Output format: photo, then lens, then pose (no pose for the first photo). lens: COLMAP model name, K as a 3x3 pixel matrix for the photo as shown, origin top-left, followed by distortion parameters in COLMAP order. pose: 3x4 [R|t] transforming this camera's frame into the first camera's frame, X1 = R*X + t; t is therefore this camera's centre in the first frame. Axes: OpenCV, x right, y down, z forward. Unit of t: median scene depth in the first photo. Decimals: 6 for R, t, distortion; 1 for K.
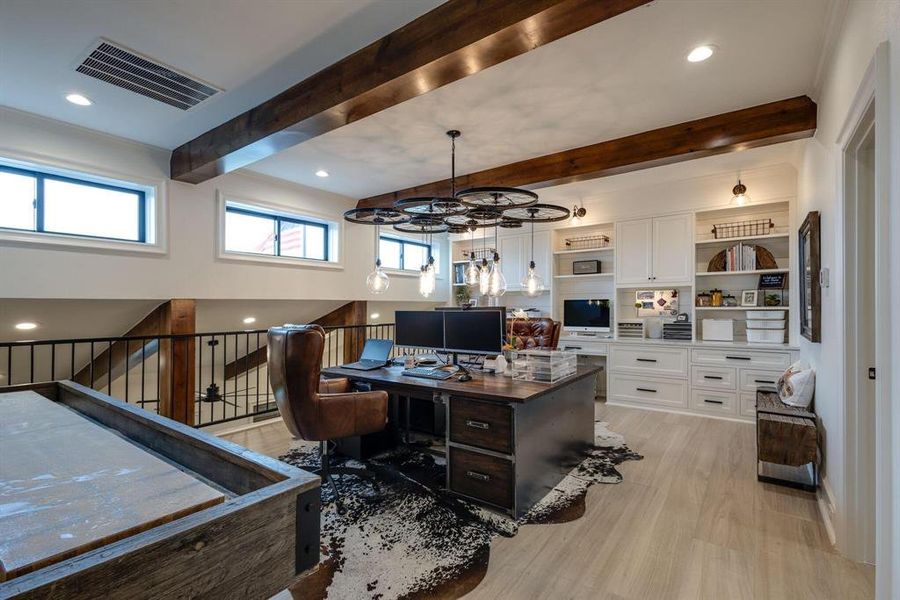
lens RADIAL K [[416.4, 0, 448.5], [0, 416.4, 295.4], [0, 0, 1]] dist [0.000104, -0.000410]
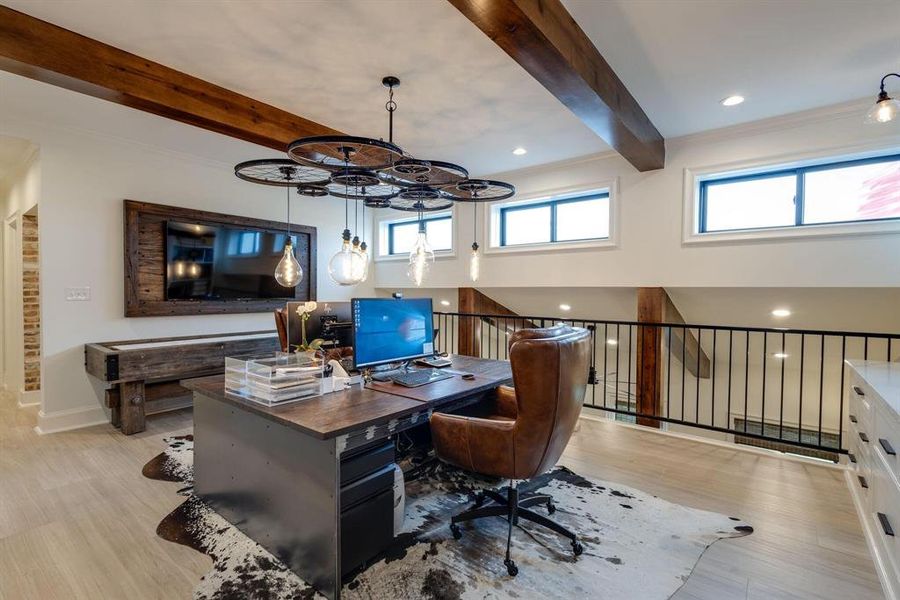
lens RADIAL K [[416.8, 0, 448.6], [0, 416.8, 283.0], [0, 0, 1]] dist [0.045380, -0.026224]
pose [[-0.043800, -0.015554, -0.998919, 0.756527], [0.006334, 0.999854, -0.015846, 0.017780], [0.999020, -0.007022, -0.043696, 1.053326]]
